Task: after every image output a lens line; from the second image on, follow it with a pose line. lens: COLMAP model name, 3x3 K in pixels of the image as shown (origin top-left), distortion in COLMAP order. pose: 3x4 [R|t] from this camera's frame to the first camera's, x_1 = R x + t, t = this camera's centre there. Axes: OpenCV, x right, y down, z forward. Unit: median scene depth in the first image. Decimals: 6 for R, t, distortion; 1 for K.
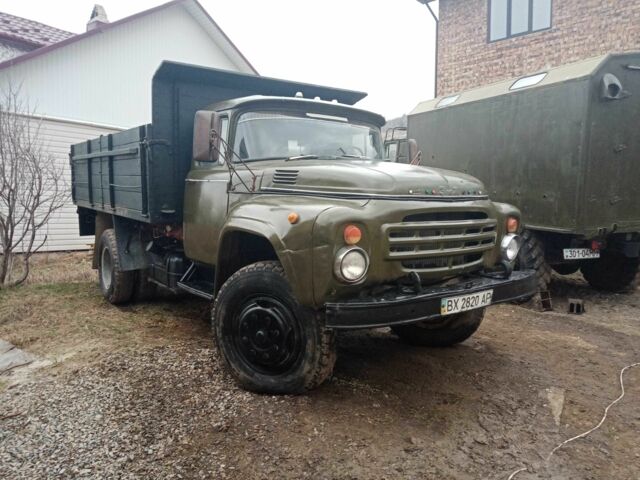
lens RADIAL K [[483.6, 0, 320.0], [0, 483.6, 240.0], [0, 0, 1]] dist [0.054594, -0.090493]
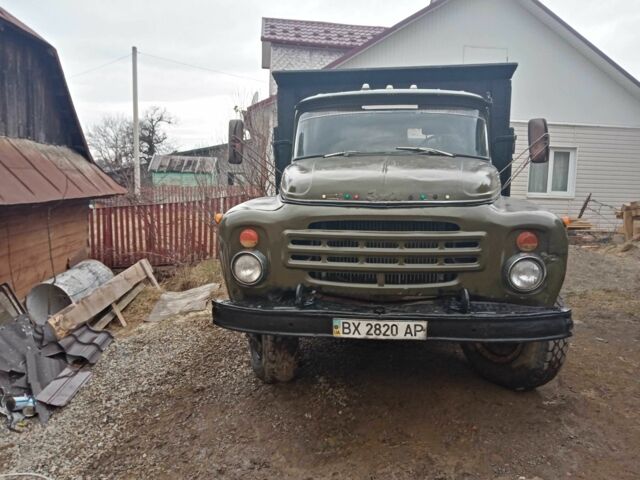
lens RADIAL K [[483.6, 0, 320.0], [0, 483.6, 240.0], [0, 0, 1]] dist [0.054594, -0.090493]
pose [[0.729199, 0.085476, -0.678943, 0.789517], [-0.055583, 0.996288, 0.065730, -0.075546], [0.682041, -0.010192, 0.731243, 0.322002]]
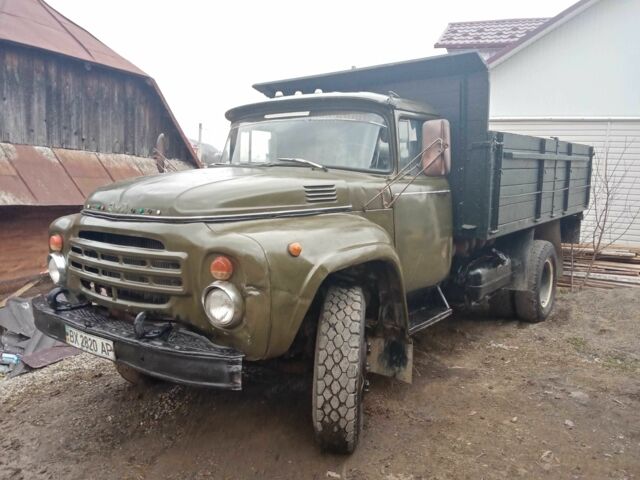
lens RADIAL K [[483.6, 0, 320.0], [0, 483.6, 240.0], [0, 0, 1]] dist [0.054594, -0.090493]
pose [[0.319961, 0.109343, -0.941100, 1.204687], [-0.095089, 0.992008, 0.082929, -0.153769], [0.942647, 0.062954, 0.327801, 1.095950]]
